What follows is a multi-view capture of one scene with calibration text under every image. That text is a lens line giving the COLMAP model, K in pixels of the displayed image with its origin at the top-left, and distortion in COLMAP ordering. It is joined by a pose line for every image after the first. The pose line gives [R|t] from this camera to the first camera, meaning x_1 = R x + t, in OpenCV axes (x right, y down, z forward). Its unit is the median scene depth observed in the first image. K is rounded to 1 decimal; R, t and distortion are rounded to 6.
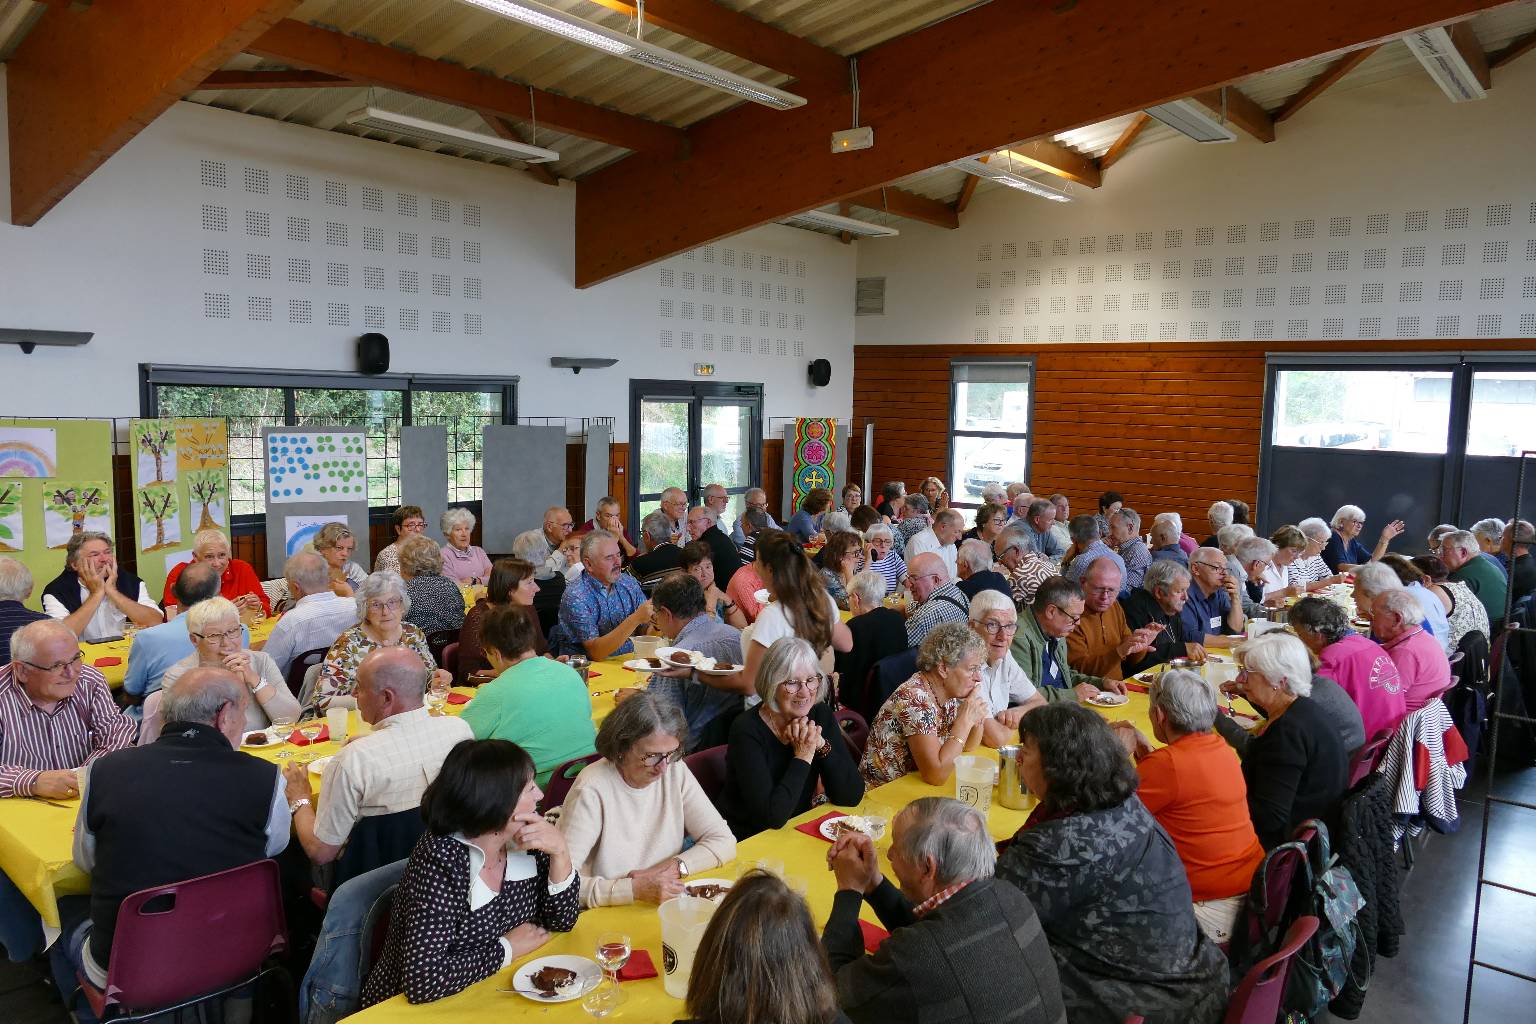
lens RADIAL K [[1084.0, 0, 760.7], [0, 1084.0, 497.8], [0, 0, 1]] dist [-0.011582, 0.001323]
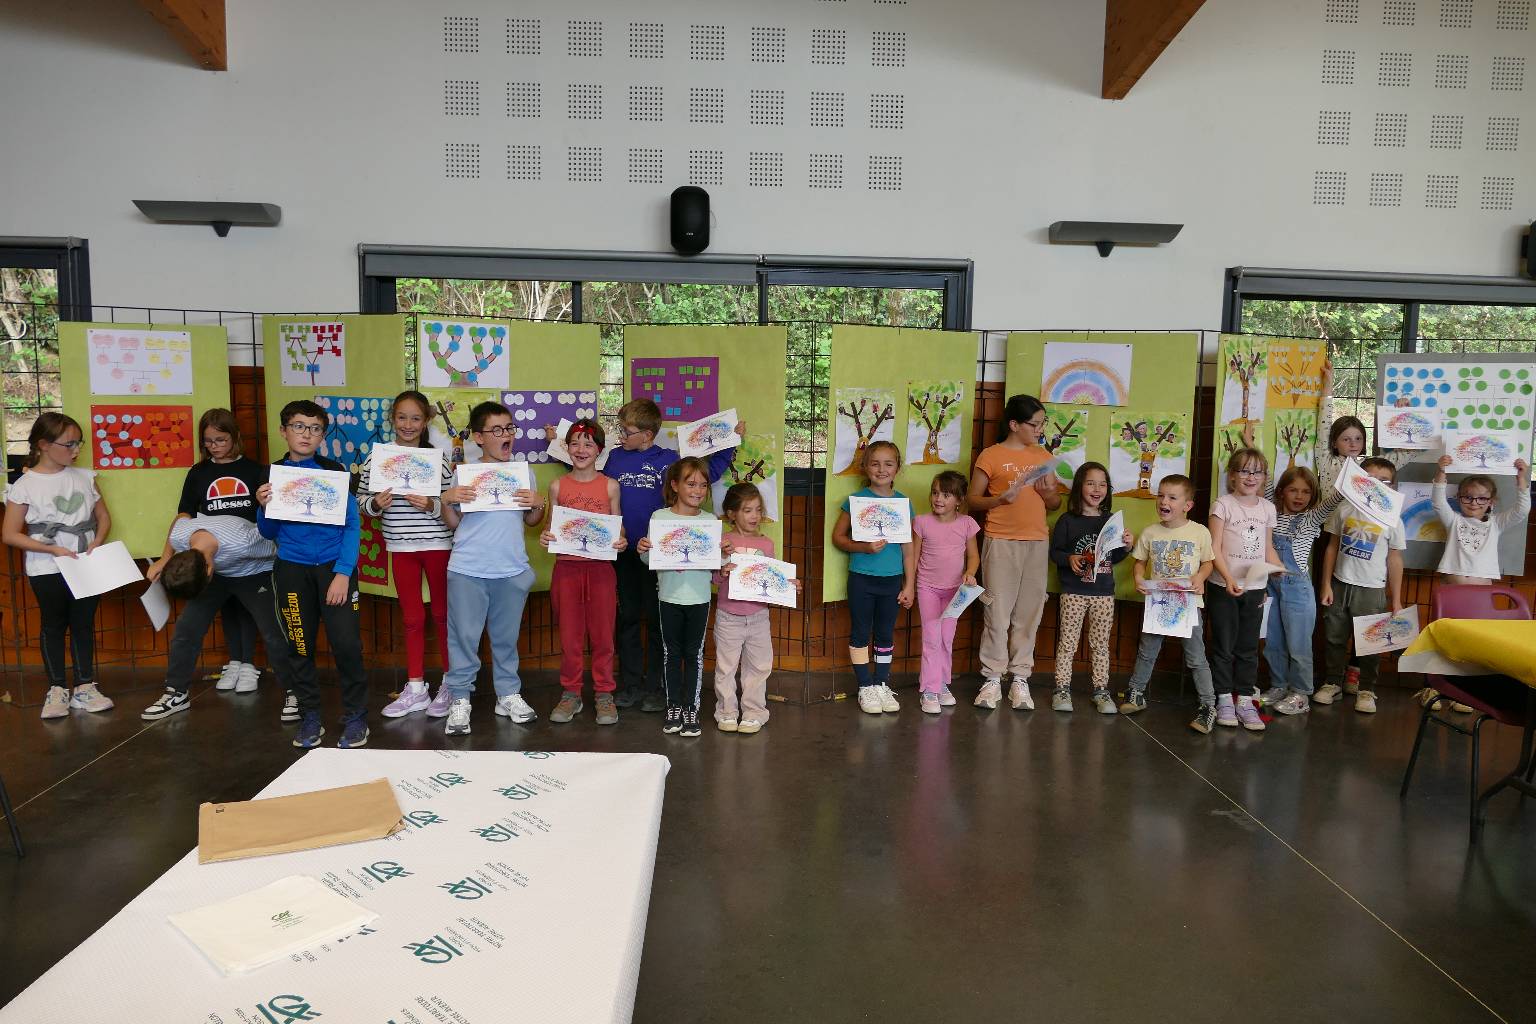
lens RADIAL K [[1084.0, 0, 771.6], [0, 1084.0, 521.0], [0, 0, 1]] dist [-0.011582, 0.001323]
pose [[0.683414, 0.087010, -0.724828, -0.203171], [-0.073616, 0.996025, 0.050155, 0.037378], [0.726310, 0.019082, 0.687102, 0.216021]]
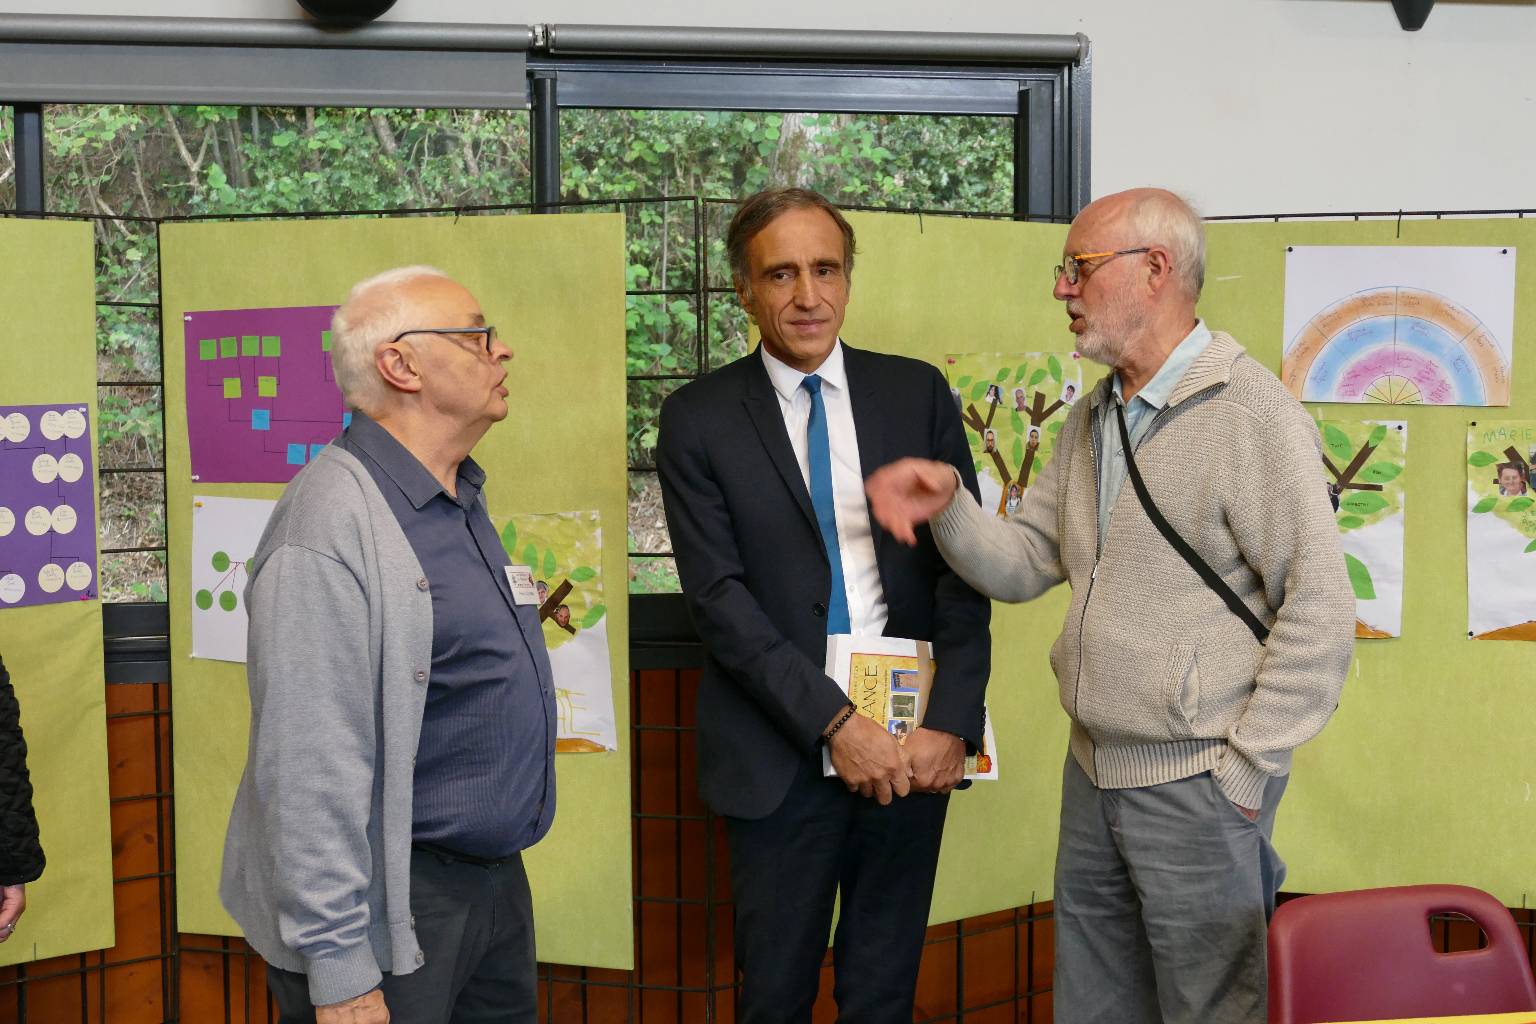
lens RADIAL K [[2414.2, 0, 765.9], [0, 2414.2, 509.3], [0, 0, 1]] dist [-0.058366, 0.000000]
pose [[0.773463, 0.012175, -0.633724, -0.317386], [-0.038138, 0.998898, -0.027357, 0.030909], [0.632693, 0.045328, 0.773075, 0.281251]]
